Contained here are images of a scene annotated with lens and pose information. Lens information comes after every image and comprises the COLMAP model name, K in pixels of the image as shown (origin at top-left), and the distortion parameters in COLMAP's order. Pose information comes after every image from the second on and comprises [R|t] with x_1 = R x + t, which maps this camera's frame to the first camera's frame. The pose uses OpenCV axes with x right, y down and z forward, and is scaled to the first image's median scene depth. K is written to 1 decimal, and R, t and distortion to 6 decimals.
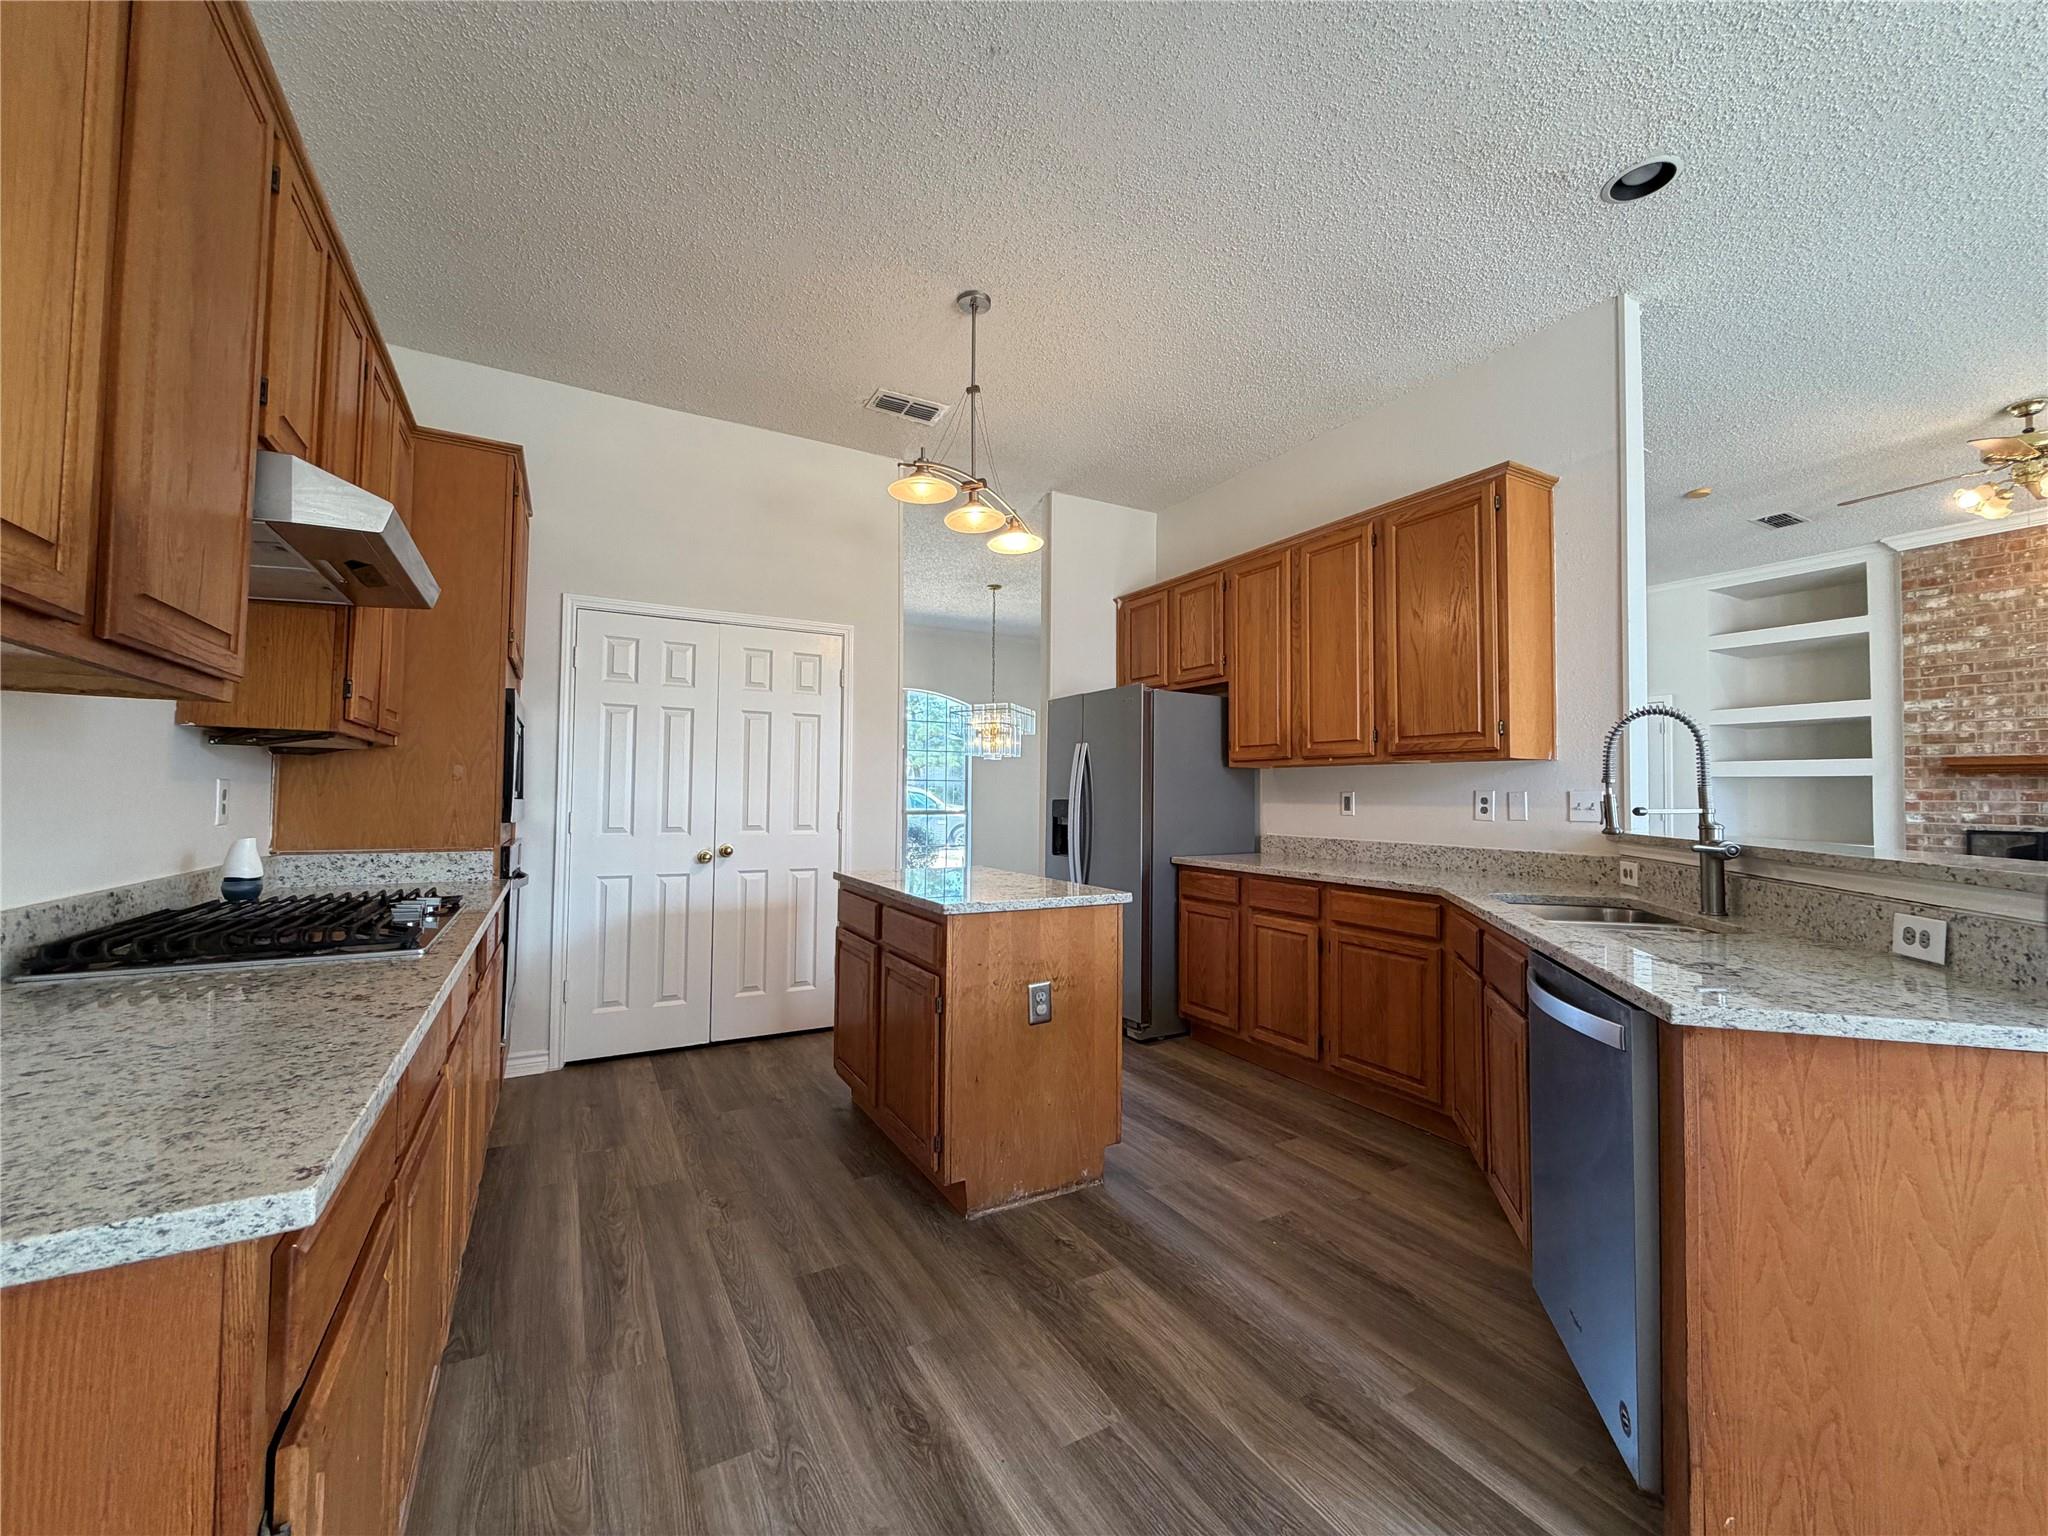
lens RADIAL K [[819.0, 0, 1021.6], [0, 819.0, 767.1], [0, 0, 1]] dist [0.000951, 0.000381]
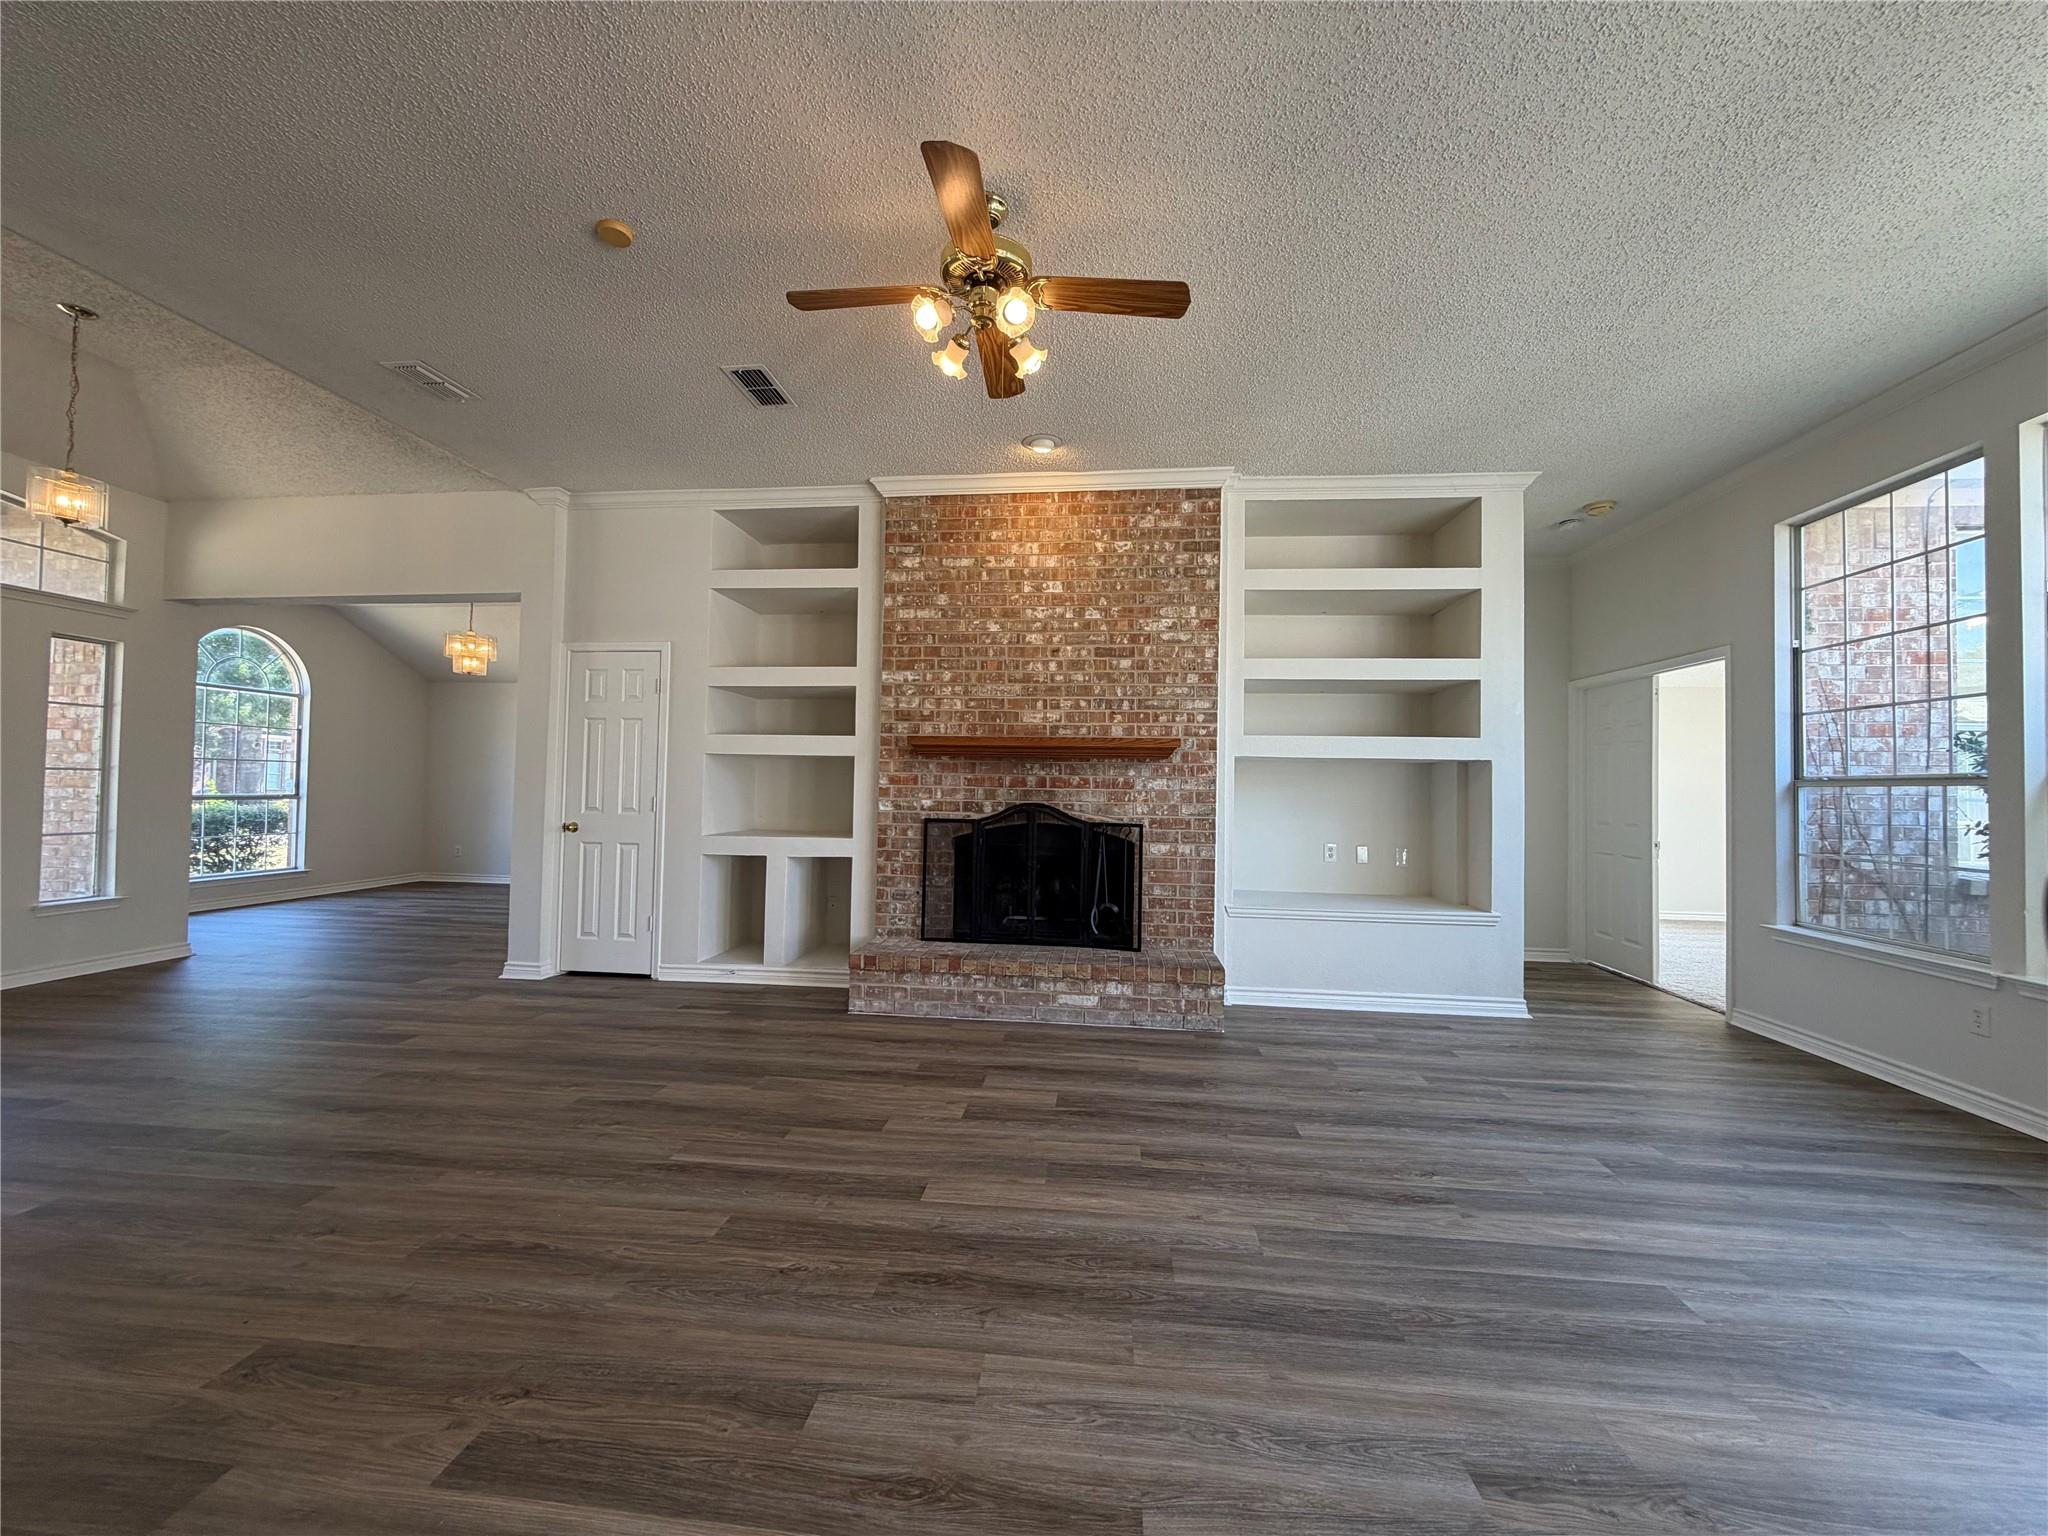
lens RADIAL K [[819.0, 0, 1021.2], [0, 819.0, 765.5], [0, 0, 1]] dist [0.000951, 0.000381]
pose [[0.576533, 0.015883, 0.816919, 0.466509], [-0.035268, 0.999363, 0.005460, 0.010090], [-0.816312, -0.031959, 0.576726, 0.387356]]
